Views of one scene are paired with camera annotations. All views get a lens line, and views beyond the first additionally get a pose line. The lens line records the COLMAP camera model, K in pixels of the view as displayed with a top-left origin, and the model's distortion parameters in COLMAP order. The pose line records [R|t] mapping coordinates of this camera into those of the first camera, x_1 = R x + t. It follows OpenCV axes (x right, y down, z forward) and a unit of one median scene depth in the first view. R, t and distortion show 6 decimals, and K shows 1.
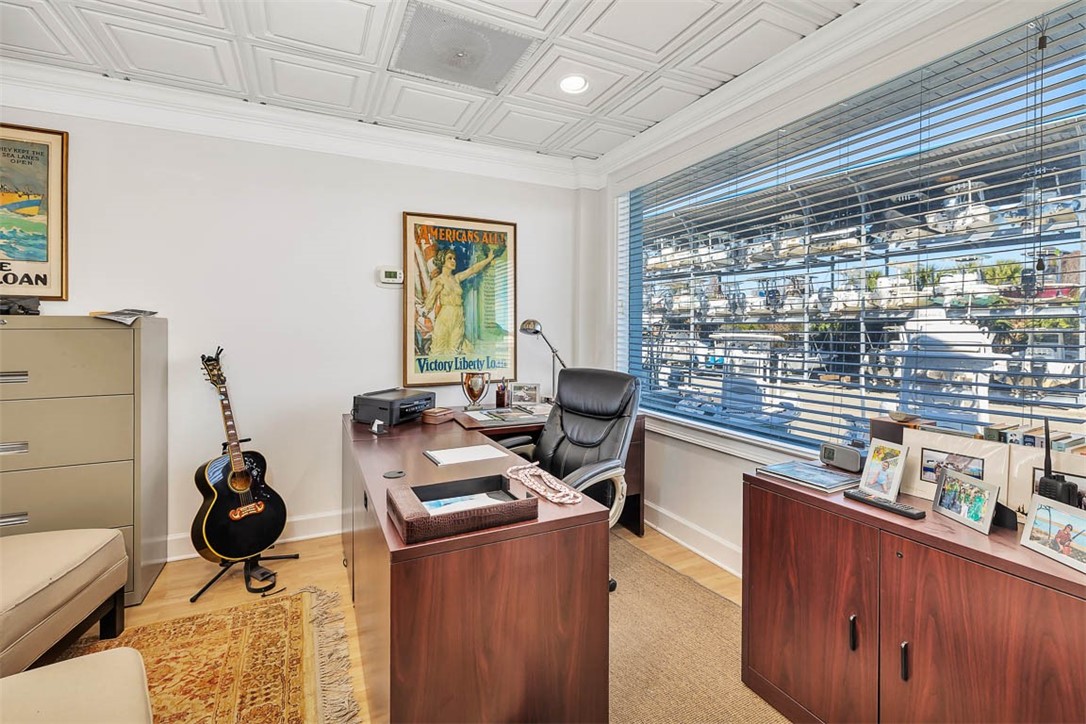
lens RADIAL K [[478.9, 0, 537.9], [0, 478.9, 327.9], [0, 0, 1]] dist [-0.001493, -0.000122]
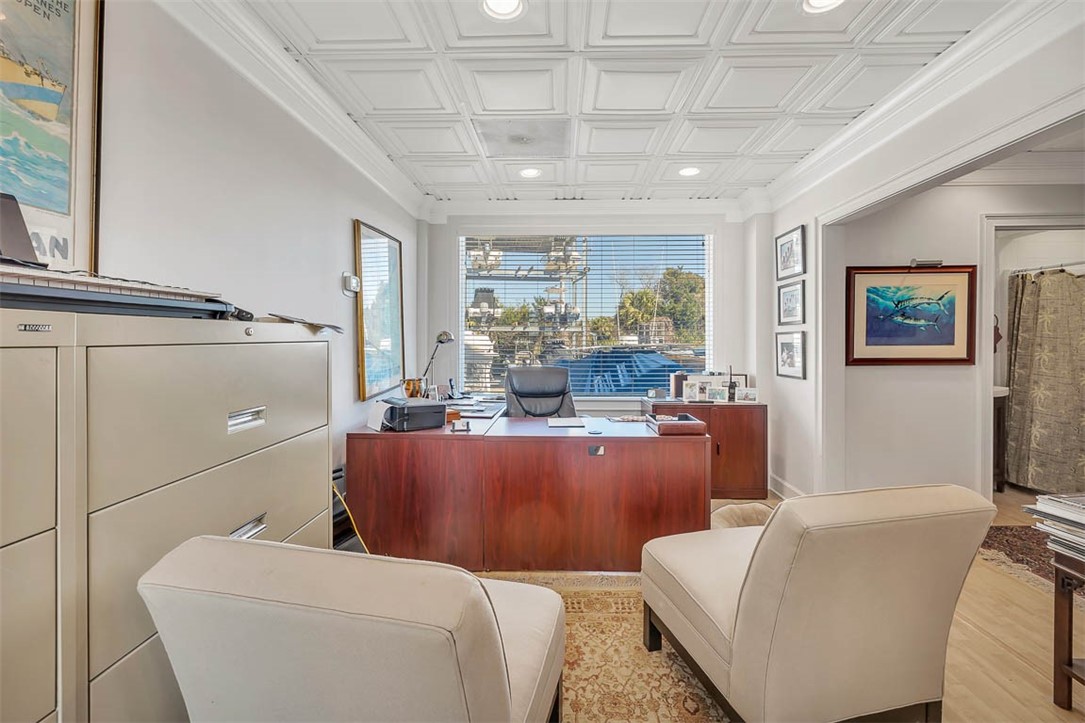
lens RADIAL K [[472.8, 0, 551.9], [0, 472.8, 337.4], [0, 0, 1]] dist [-0.001503, -0.000225]
pose [[0.460275, 0.001456, 0.887775, -1.244607], [-0.001129, 0.999999, -0.001054, -0.003721], [-0.887775, -0.000517, 0.460276, 0.289715]]
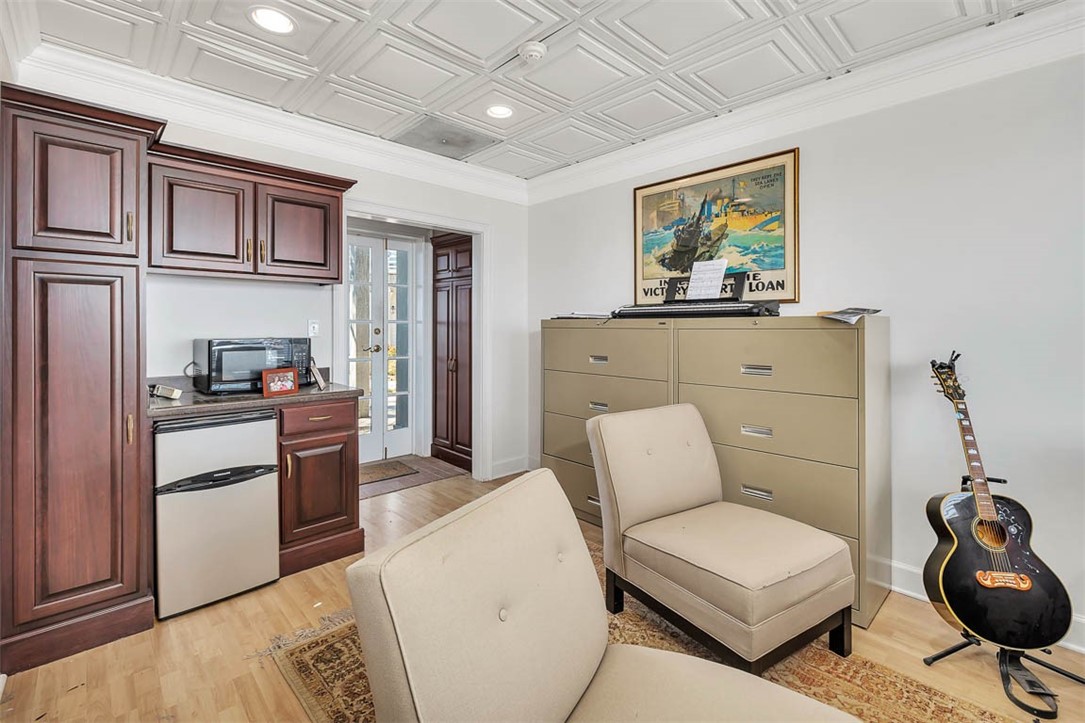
lens RADIAL K [[478.4, 0, 540.7], [0, 478.4, 323.4], [0, 0, 1]] dist [-0.001493, -0.000122]
pose [[0.298877, -0.006281, -0.954271, -0.125128], [0.001494, 0.999980, -0.006113, -0.003642], [0.954290, 0.000401, 0.298881, 0.116427]]
